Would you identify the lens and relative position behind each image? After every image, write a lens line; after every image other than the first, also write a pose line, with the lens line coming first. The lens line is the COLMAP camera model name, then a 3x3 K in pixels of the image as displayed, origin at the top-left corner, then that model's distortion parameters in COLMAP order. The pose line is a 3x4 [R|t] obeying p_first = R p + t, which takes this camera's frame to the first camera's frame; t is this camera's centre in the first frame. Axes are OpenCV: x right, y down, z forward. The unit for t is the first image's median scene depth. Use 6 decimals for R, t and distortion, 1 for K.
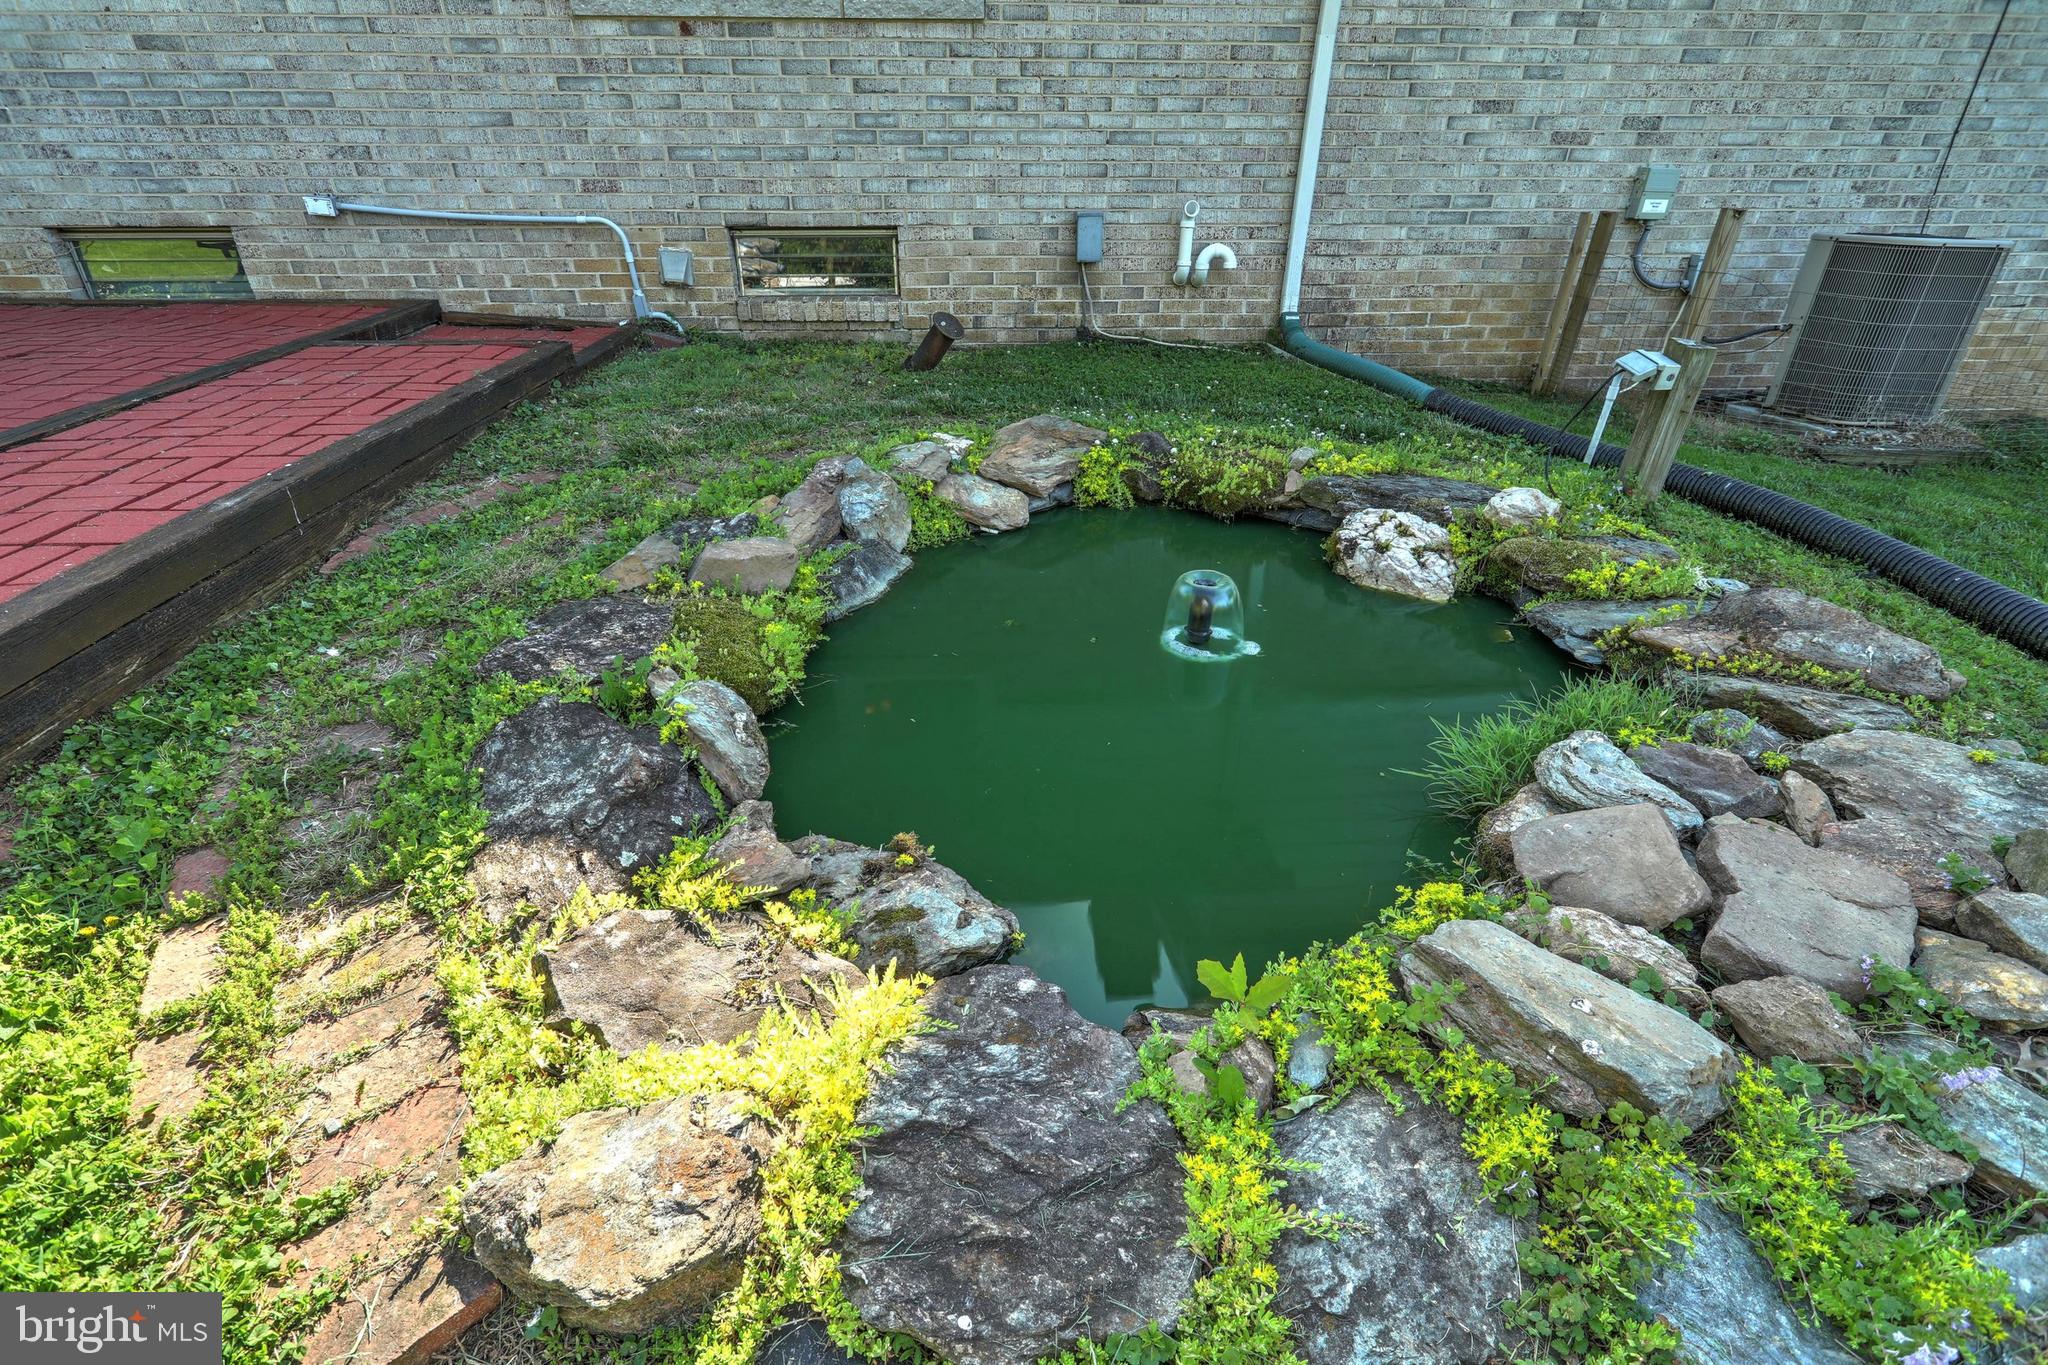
lens RADIAL K [[976.1, 0, 1020.6], [0, 976.1, 692.3], [0, 0, 1]] dist [0.001226, -0.001345]
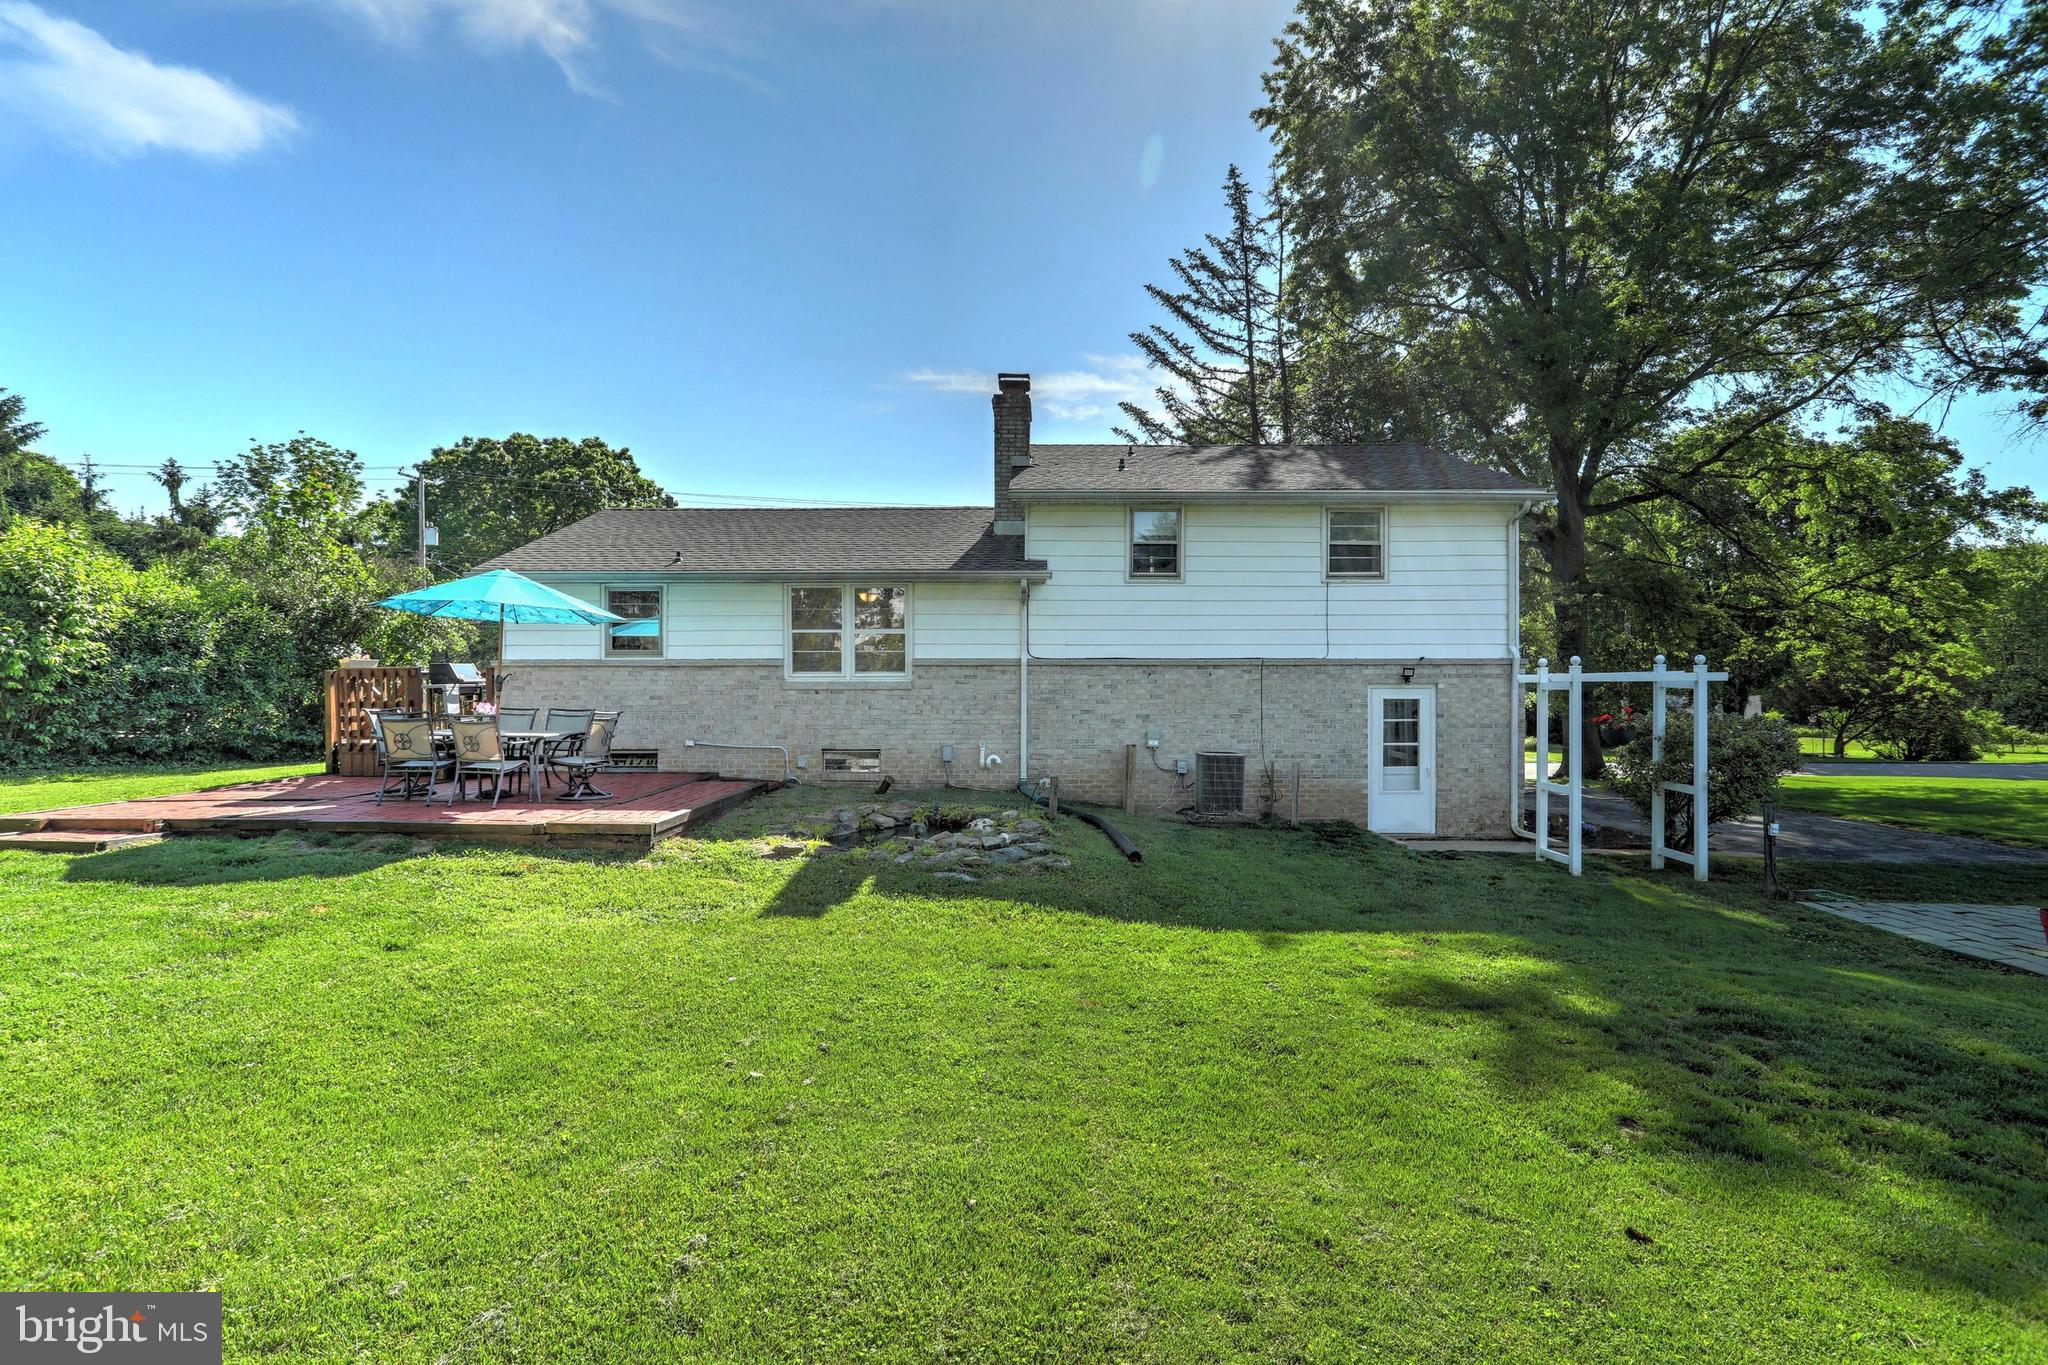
lens RADIAL K [[976.1, 0, 1022.5], [0, 976.1, 686.1], [0, 0, 1]] dist [0.001226, -0.001345]
pose [[0.997507, -0.003254, -0.070496, 0.495311], [-0.031284, 0.875033, -0.483052, 0.735682], [0.063258, 0.484053, 0.872749, -1.572251]]
